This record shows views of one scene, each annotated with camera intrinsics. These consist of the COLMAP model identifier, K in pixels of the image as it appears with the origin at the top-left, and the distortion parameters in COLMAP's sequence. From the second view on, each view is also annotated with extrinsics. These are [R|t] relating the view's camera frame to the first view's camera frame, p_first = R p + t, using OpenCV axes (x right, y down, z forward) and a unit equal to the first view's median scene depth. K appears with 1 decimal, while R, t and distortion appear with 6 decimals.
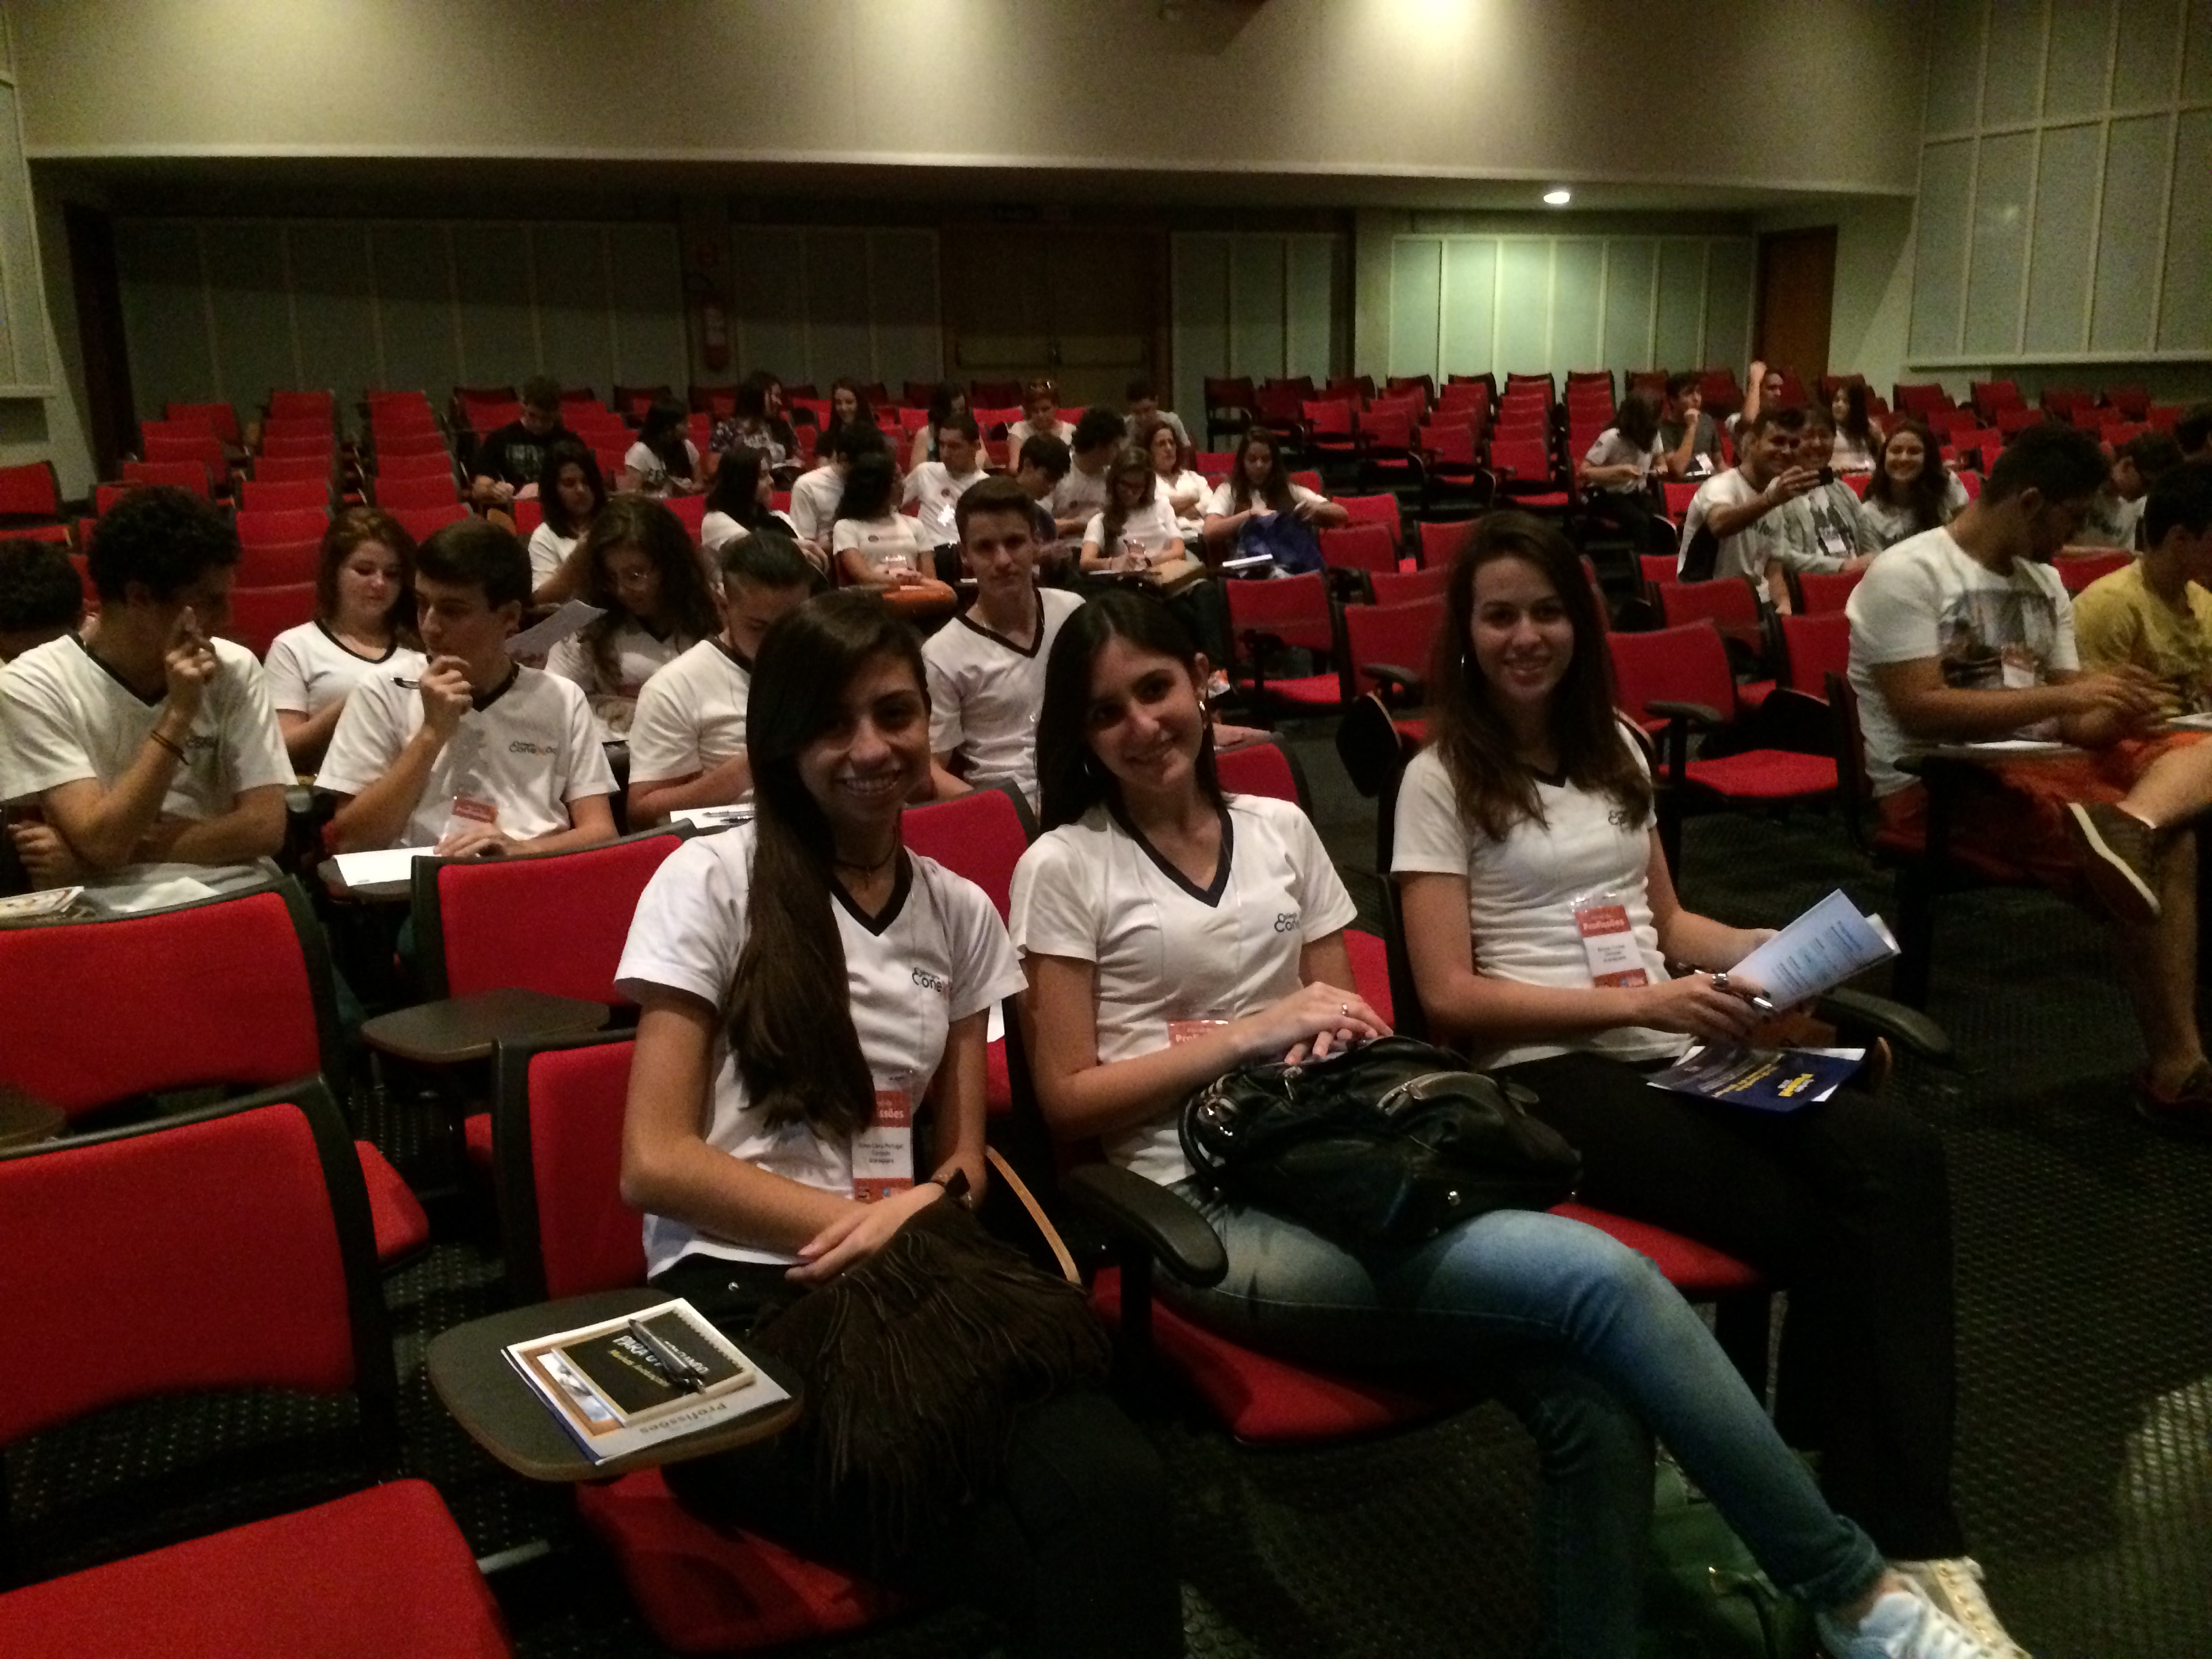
lens RADIAL K [[1909.1, 0, 1106.0], [0, 1909.1, 831.7], [0, 0, 1]] dist [0.063097, -0.096834]
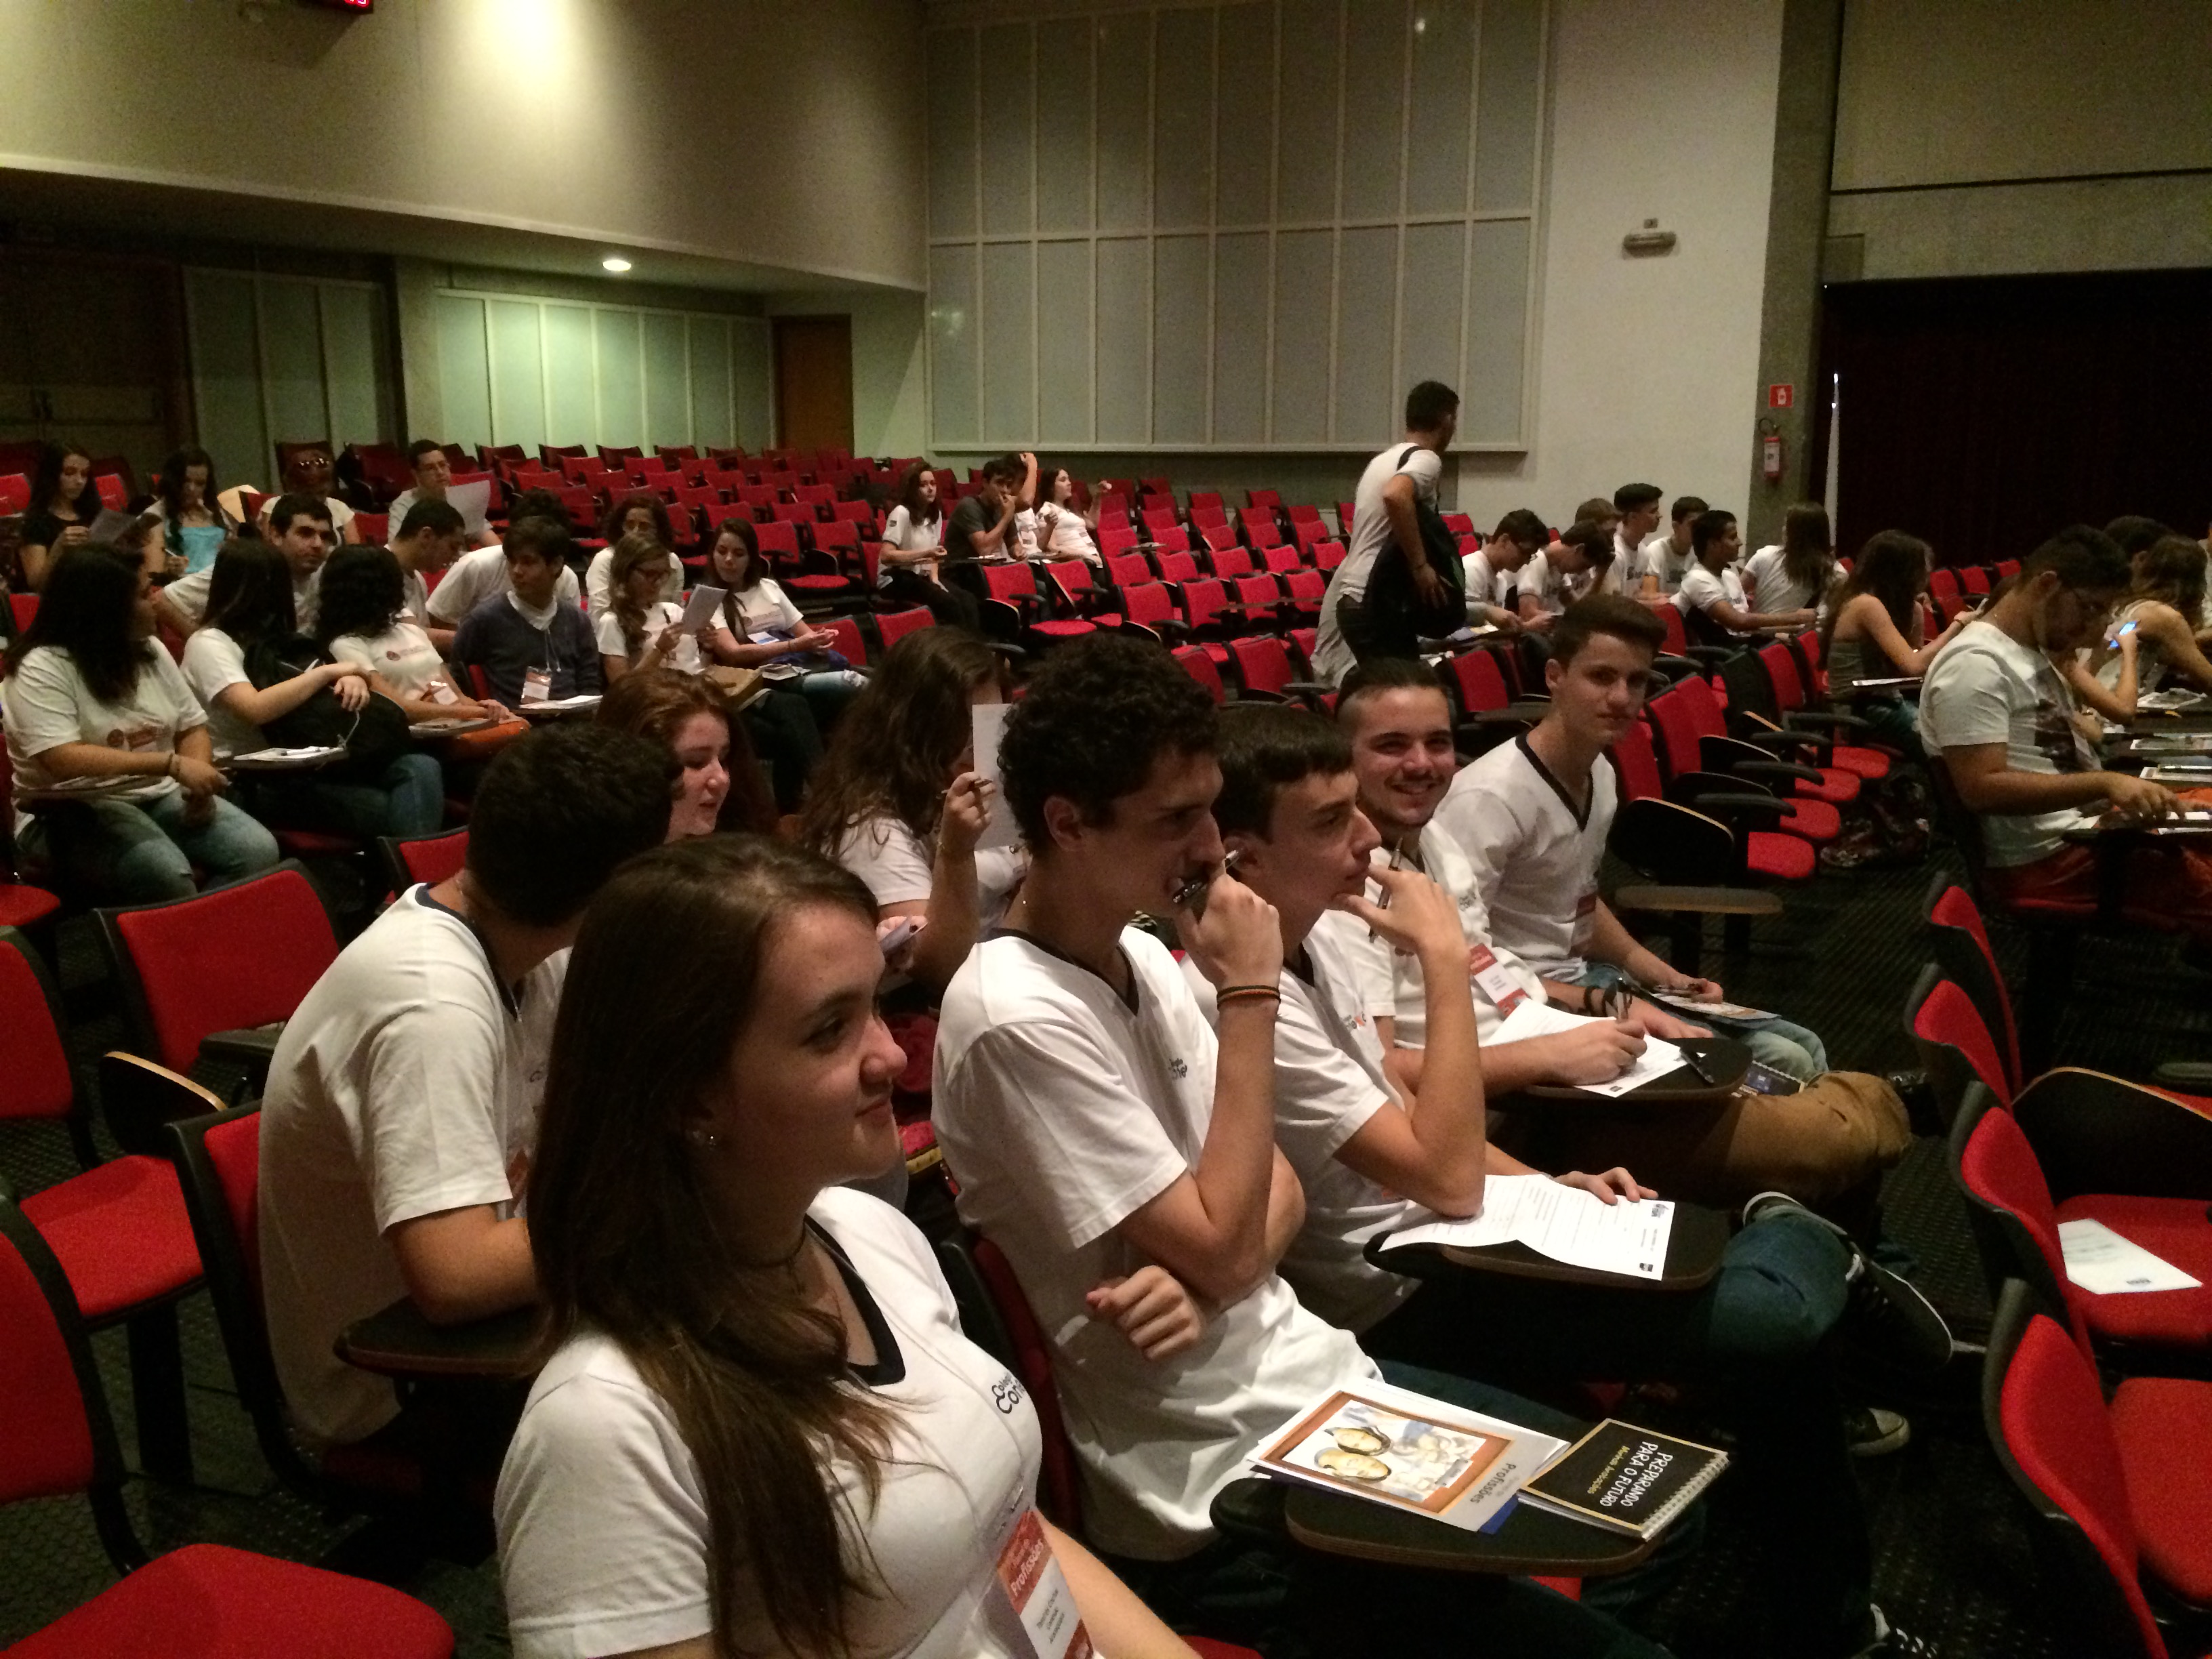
lens RADIAL K [[1909.1, 0, 1108.2], [0, 1909.1, 808.3], [0, 0, 1]] dist [0.063097, -0.096834]
pose [[0.796118, -0.089512, 0.598485, -0.656829], [0.117866, 0.992995, -0.008271, -0.103396], [-0.593552, 0.077125, 0.801092, 0.455592]]
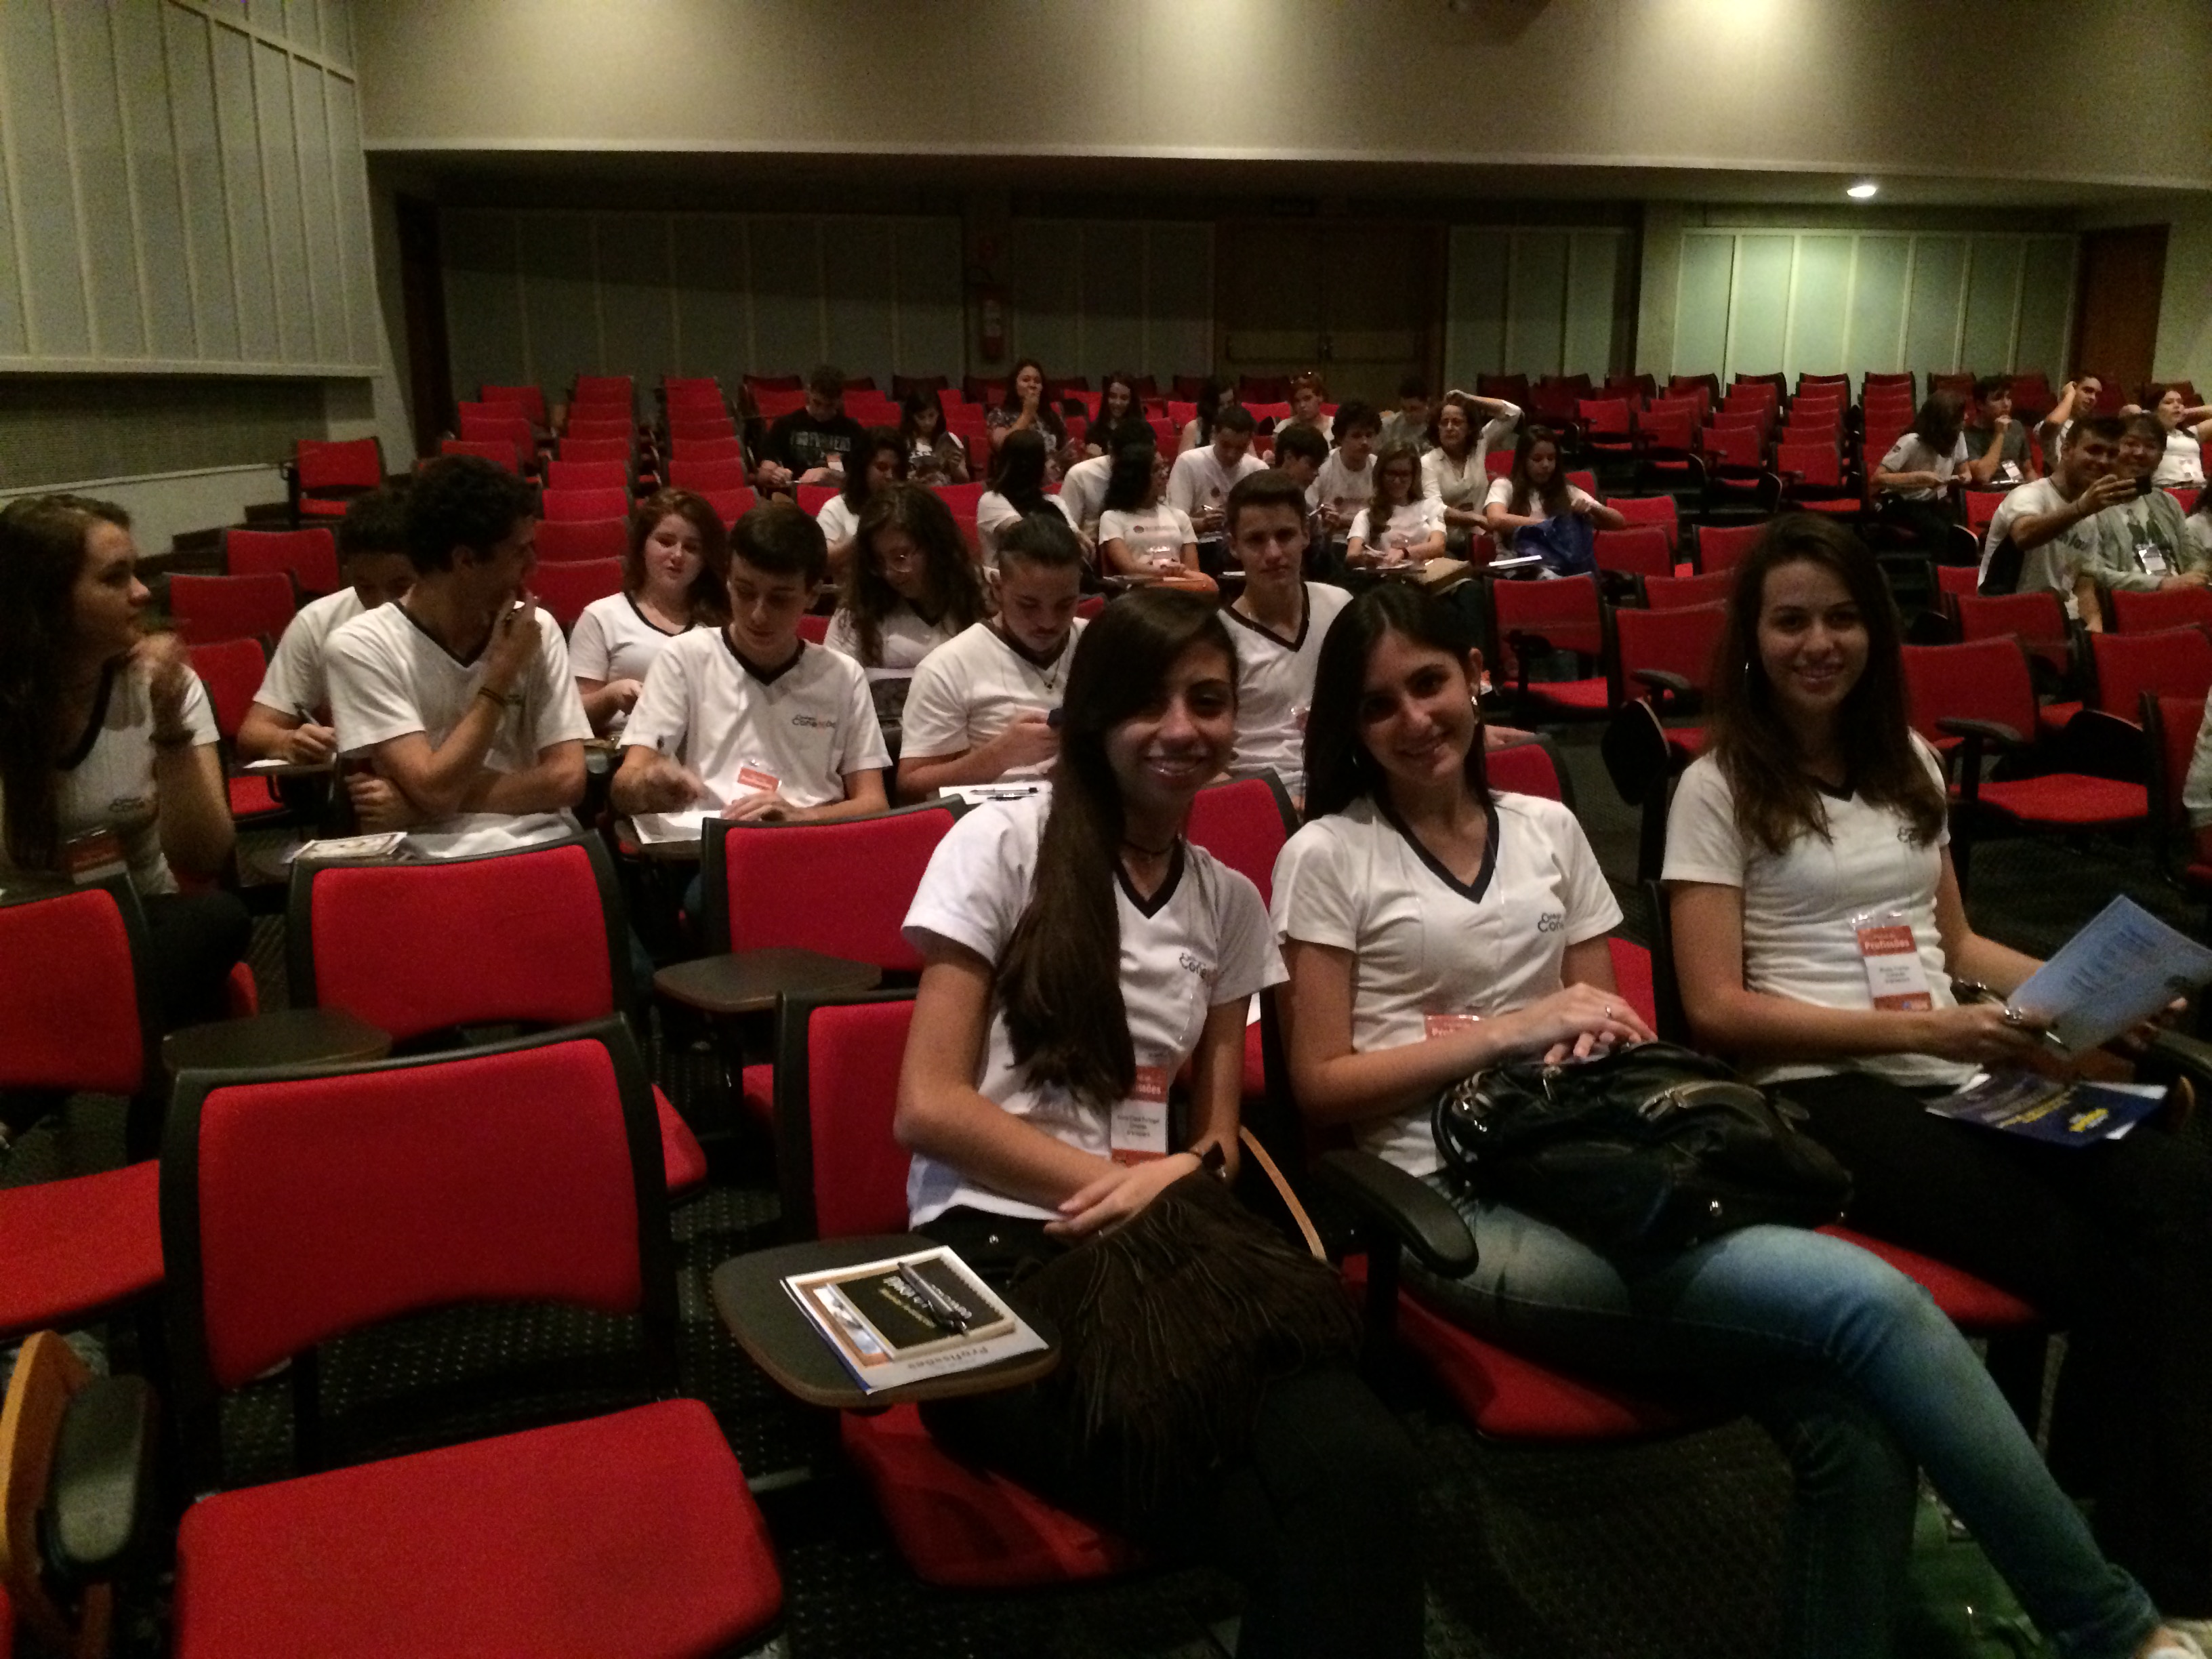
lens RADIAL K [[1909.1, 0, 1088.5], [0, 1909.1, 838.0], [0, 0, 1]] dist [0.063097, -0.096834]
pose [[0.989748, 0.047593, -0.134664, -0.008043], [-0.046787, 0.998863, 0.009143, 0.004032], [0.134946, -0.002749, 0.990849, -0.012799]]
